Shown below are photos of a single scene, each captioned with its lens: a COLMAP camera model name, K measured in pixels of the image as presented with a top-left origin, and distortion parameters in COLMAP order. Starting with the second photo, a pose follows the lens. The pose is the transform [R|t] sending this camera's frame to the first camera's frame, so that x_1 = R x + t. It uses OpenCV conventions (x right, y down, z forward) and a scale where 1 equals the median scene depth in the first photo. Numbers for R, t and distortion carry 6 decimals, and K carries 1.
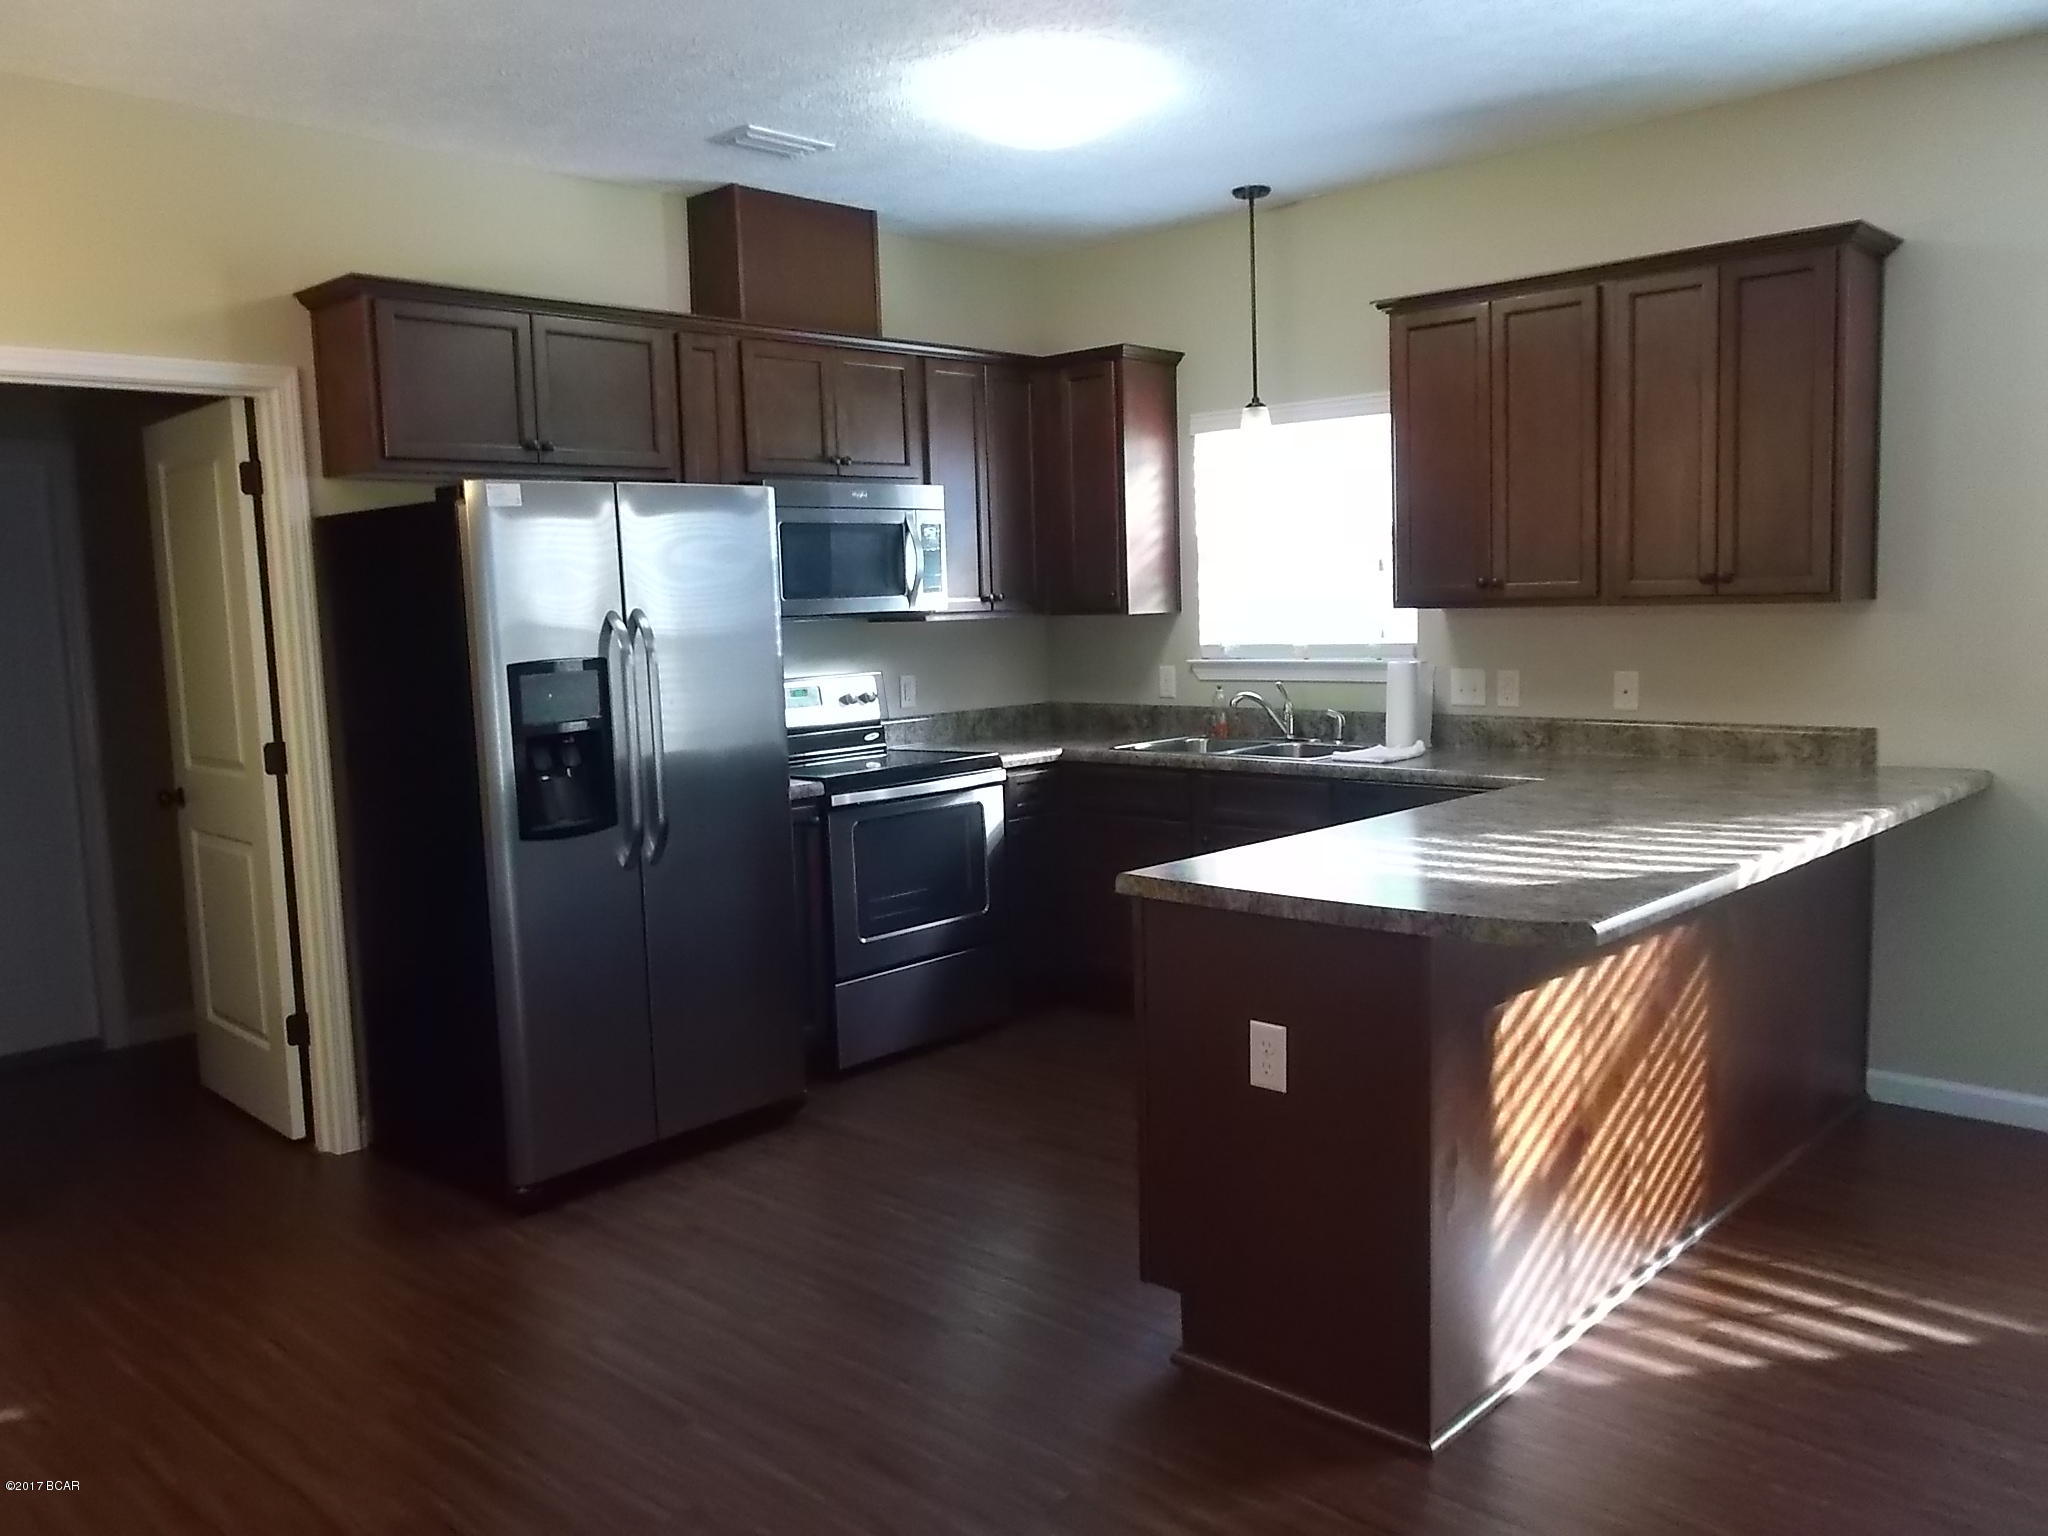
lens RADIAL K [[1590.1, 0, 1024.0], [0, 1590.1, 768.0], [0, 0, 1]] dist [-0.003462, -0.001438]
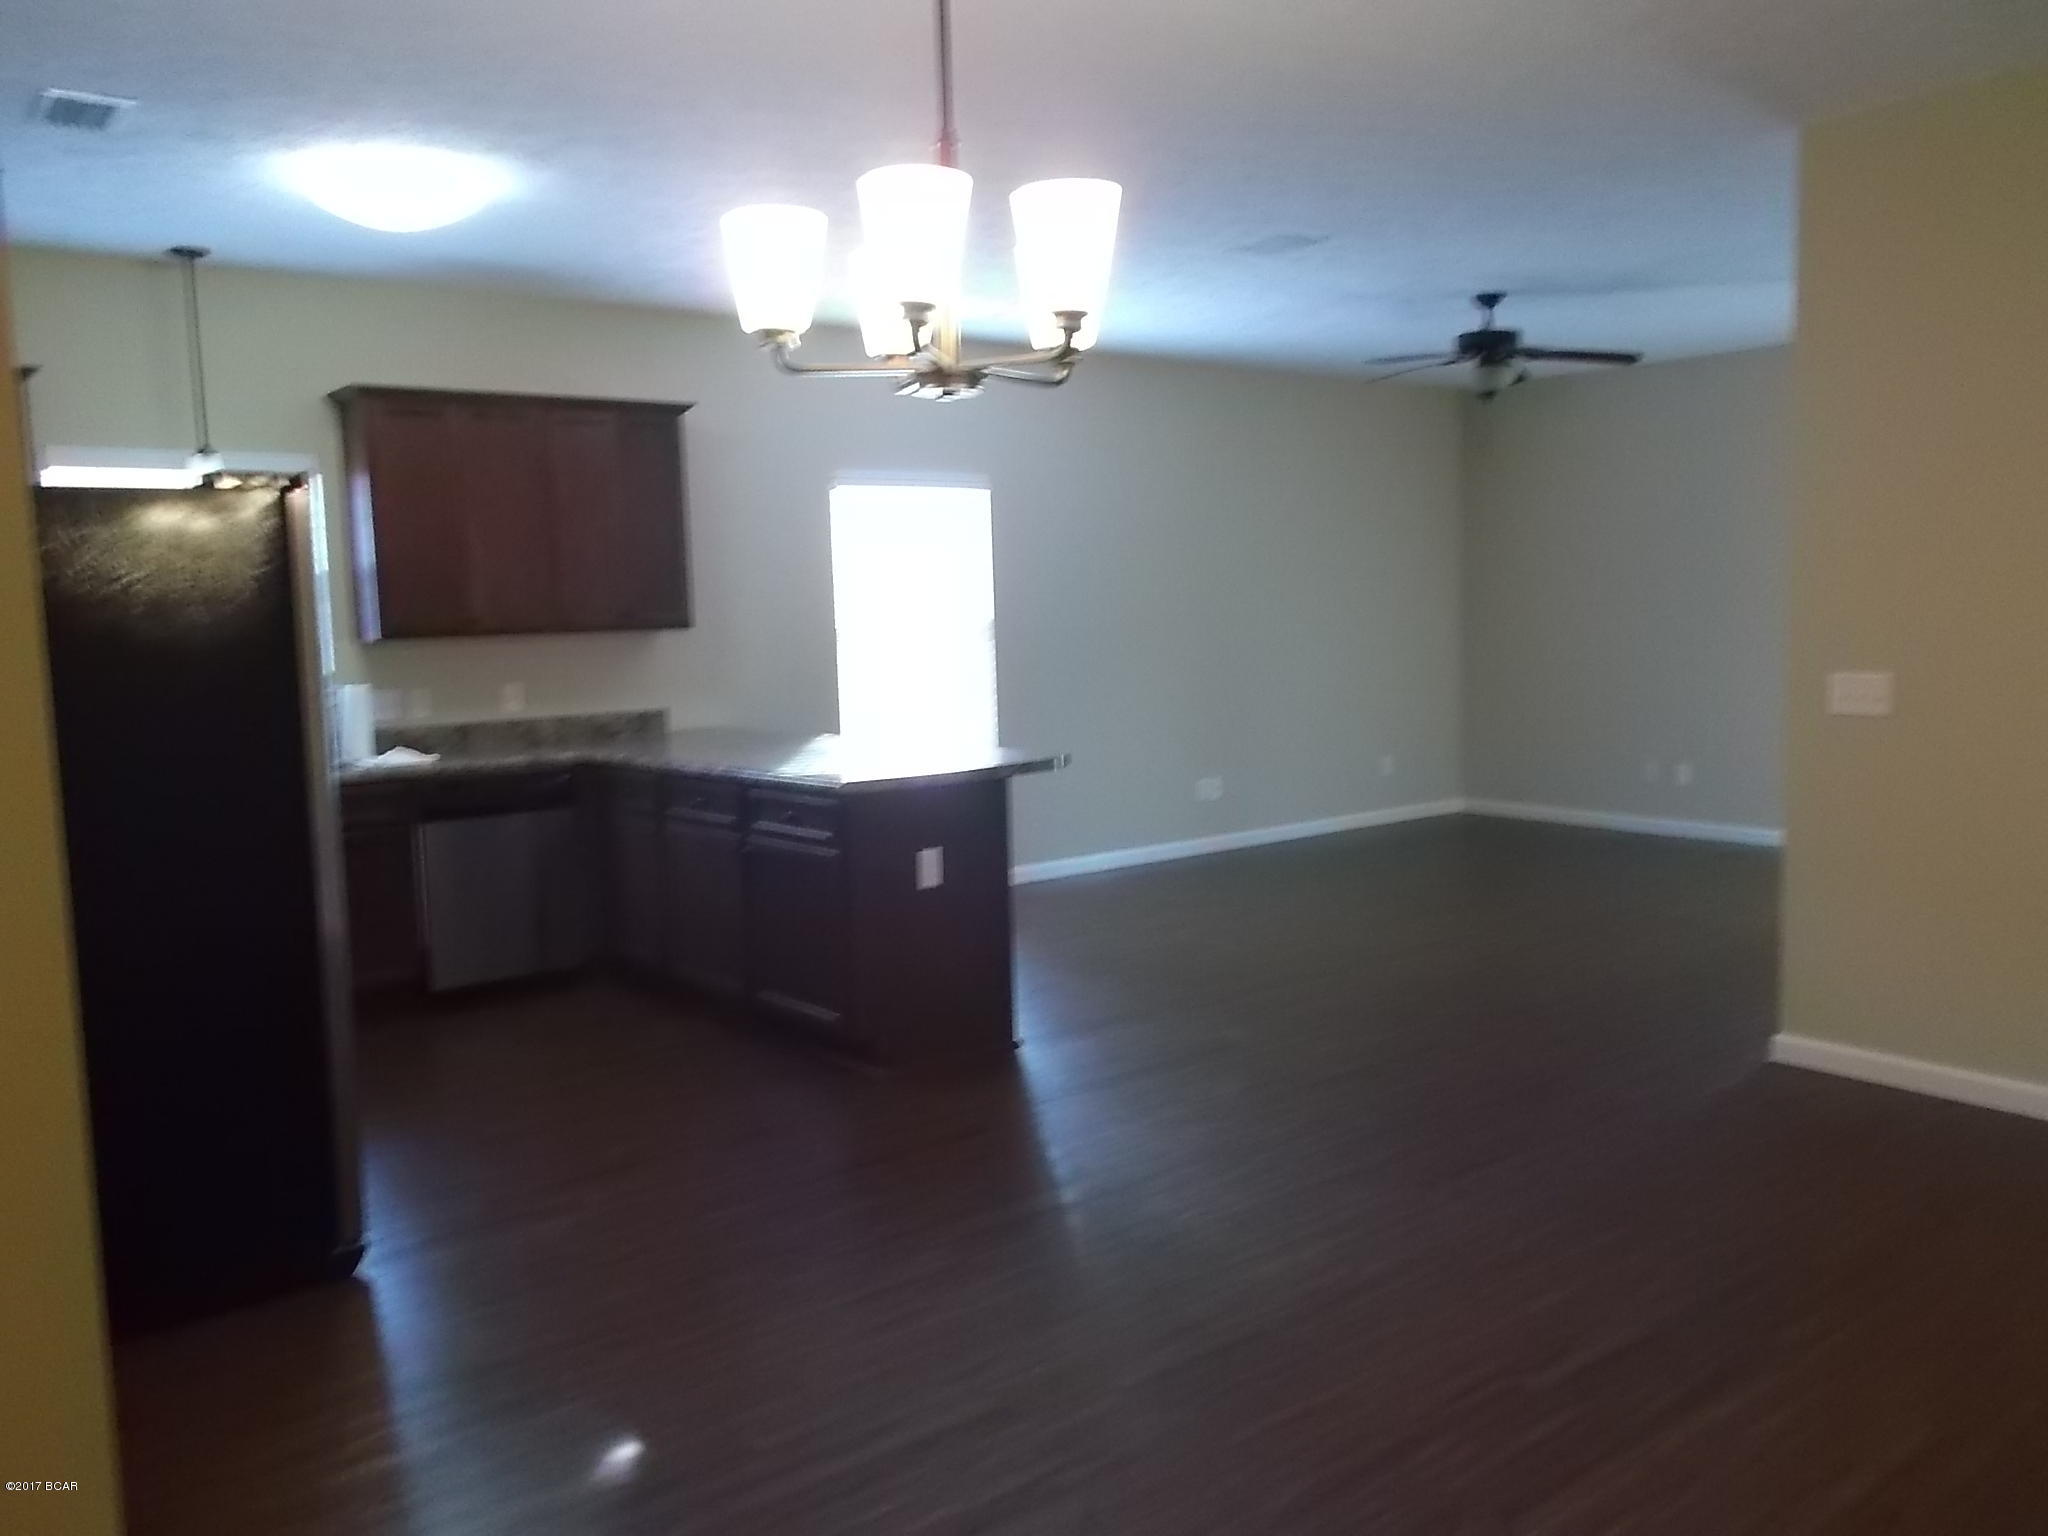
lens RADIAL K [[1590.1, 0, 1024.0], [0, 1590.1, 768.0], [0, 0, 1]] dist [-0.003462, -0.001438]
pose [[0.150500, -0.081382, 0.985255, -0.933807], [0.134662, 0.989005, 0.061121, -0.013502], [-0.979396, 0.123478, 0.159805, 0.360332]]
